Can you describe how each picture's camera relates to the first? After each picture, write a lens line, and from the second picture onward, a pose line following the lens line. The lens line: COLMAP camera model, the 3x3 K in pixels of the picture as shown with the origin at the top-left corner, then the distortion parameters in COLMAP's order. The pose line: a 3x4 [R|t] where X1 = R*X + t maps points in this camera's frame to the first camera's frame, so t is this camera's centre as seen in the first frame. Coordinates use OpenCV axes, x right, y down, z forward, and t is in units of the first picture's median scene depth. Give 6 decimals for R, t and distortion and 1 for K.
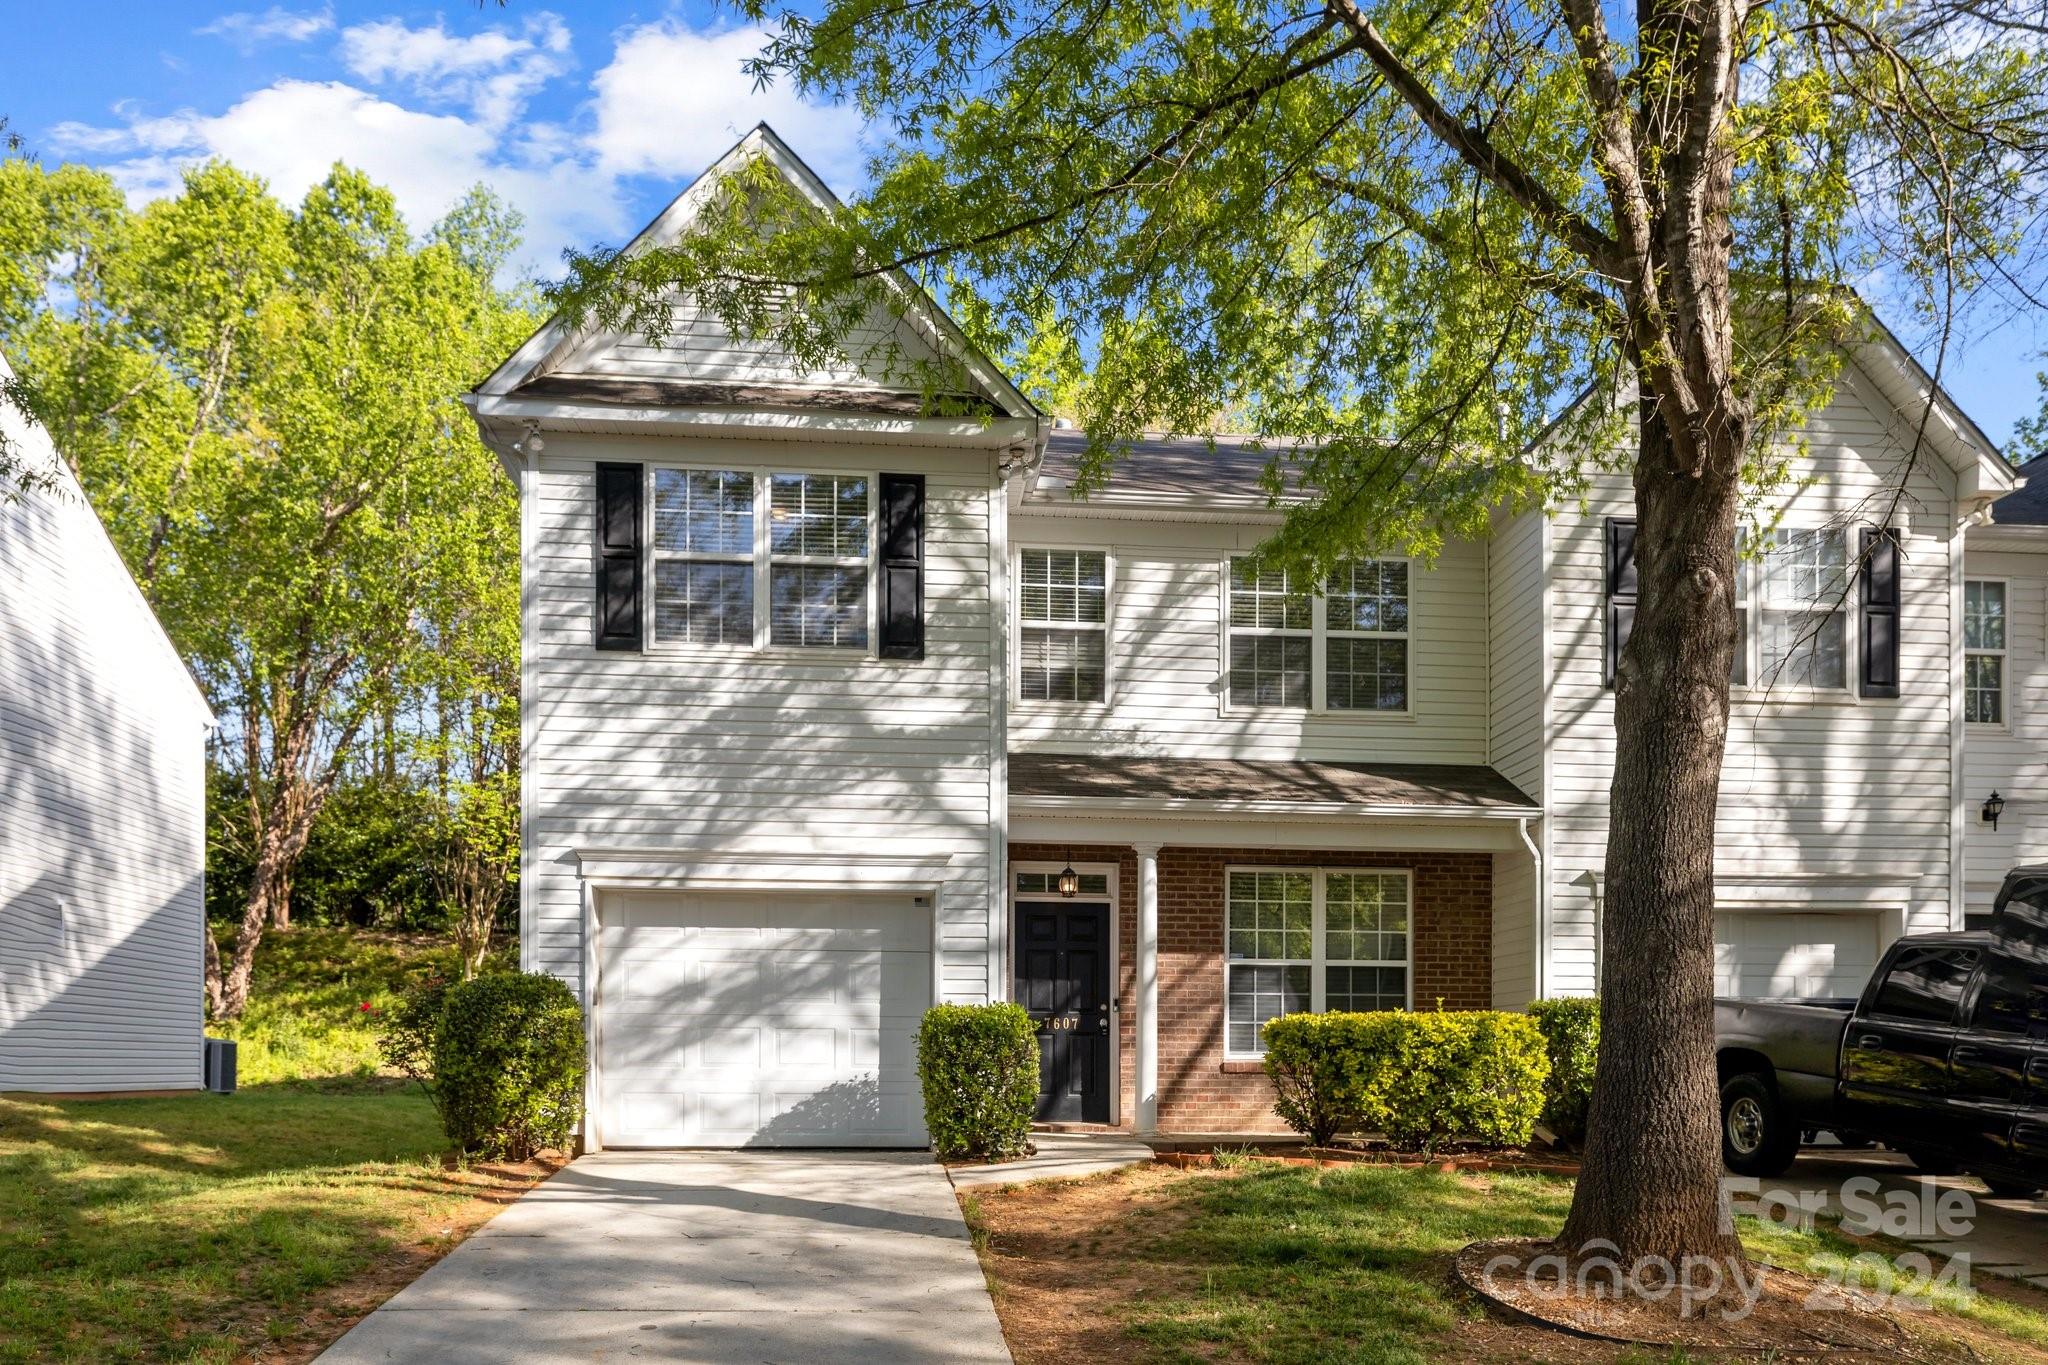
lens RADIAL K [[3239.1, 0, 1029.5], [0, 3239.1, 677.6], [0, 0, 1]] dist [0.032512, 0.000000]
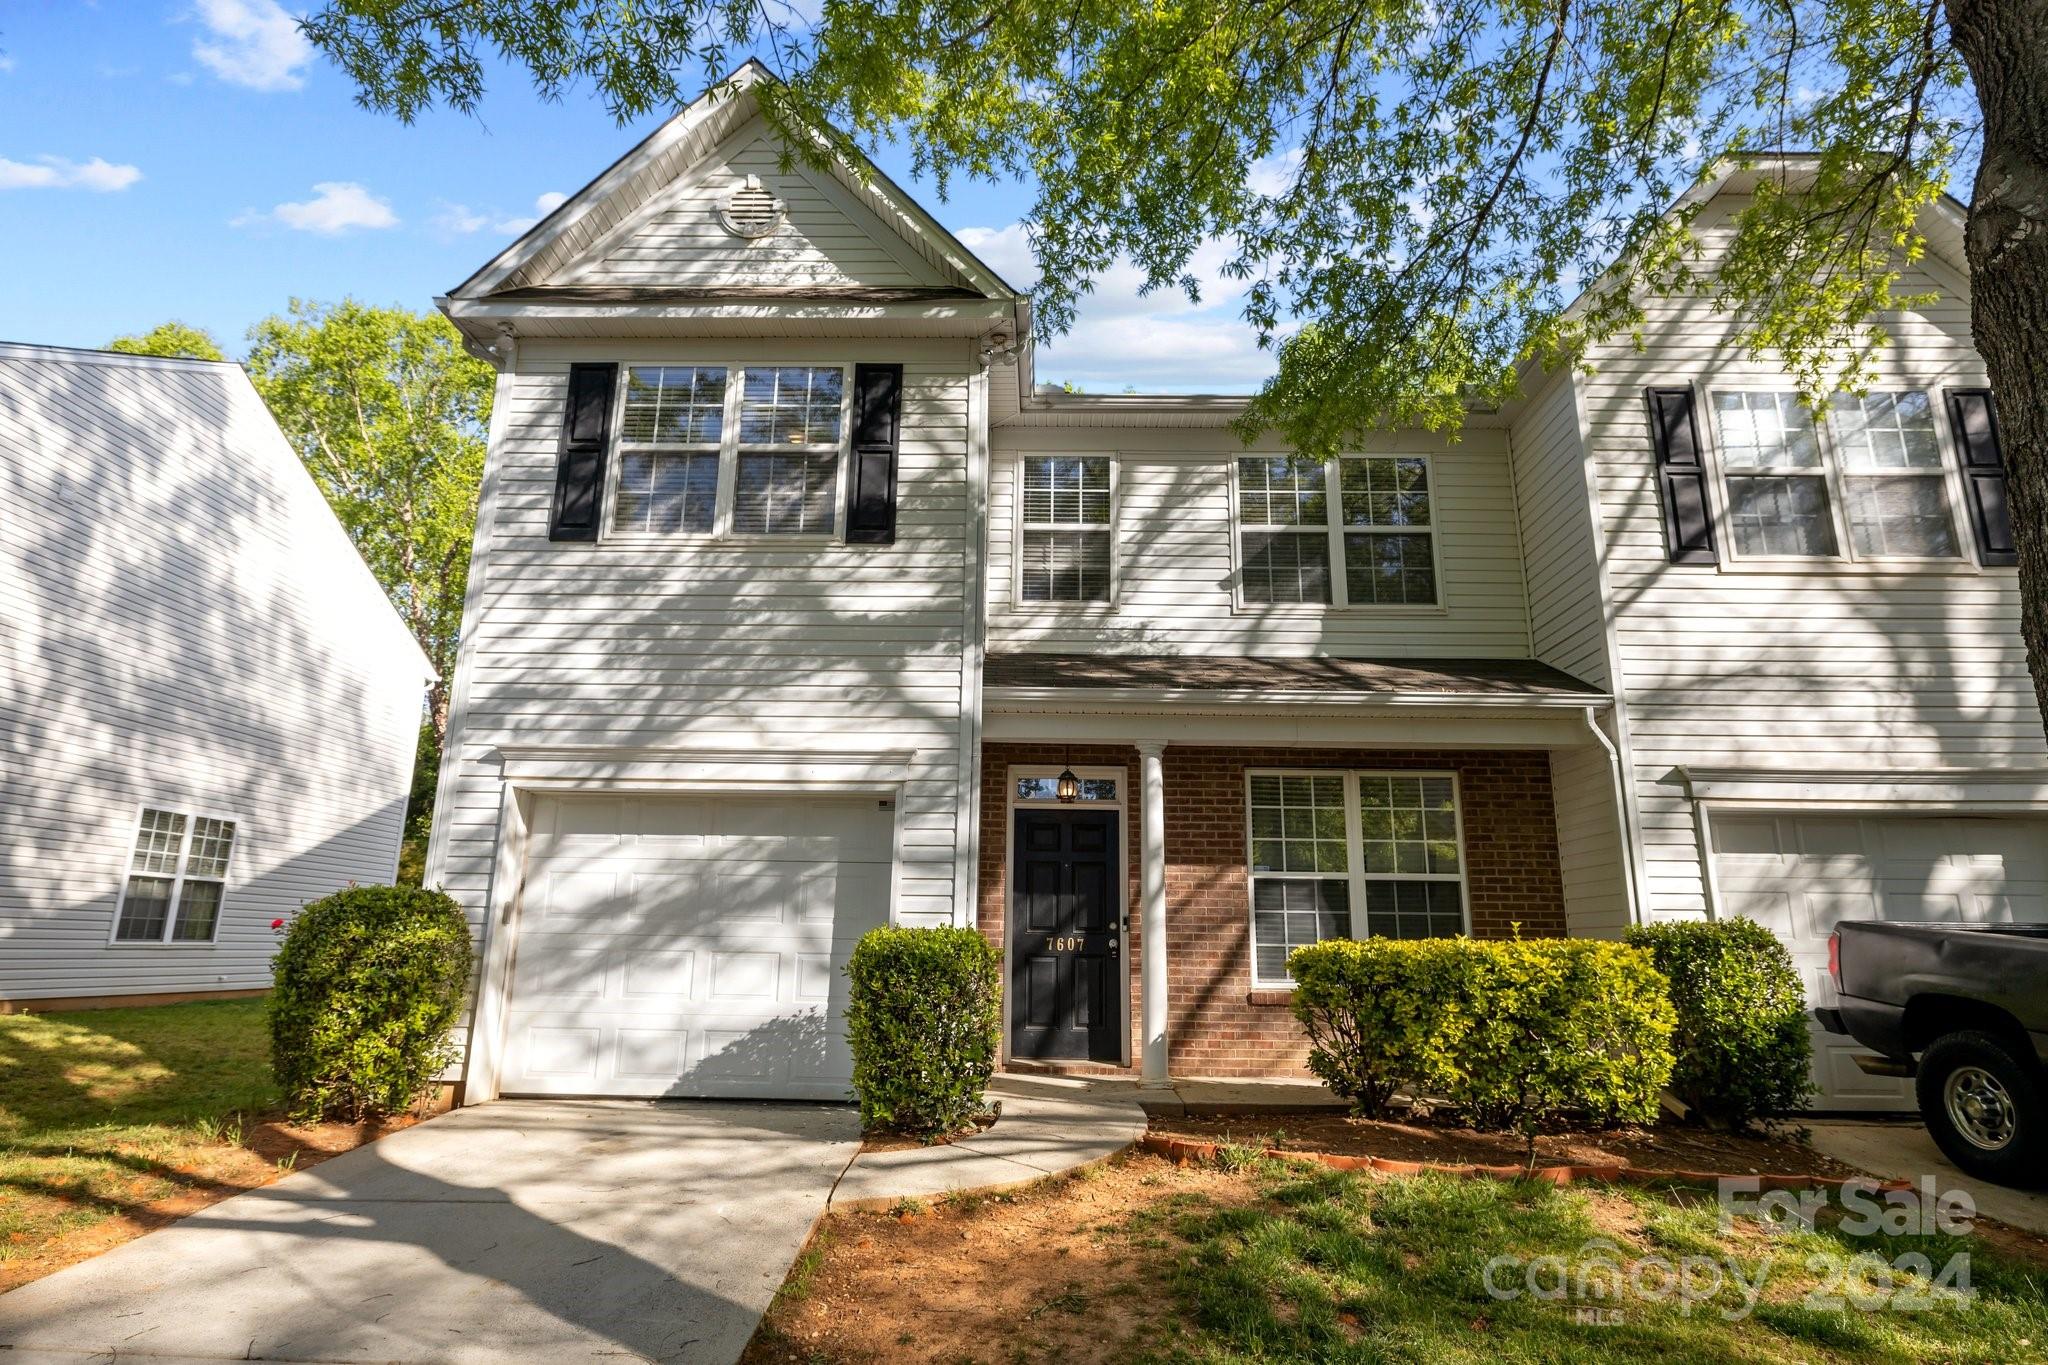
lens RADIAL K [[1129.3, 0, 990.8], [0, 1129.3, 590.7], [0, 0, 1]] dist [-0.010150, 0.003963]
pose [[0.974713, -0.050198, -0.217747, 0.064749], [0.016608, 0.988020, -0.153429, 0.058035], [0.222840, 0.145933, 0.963870, 0.686404]]
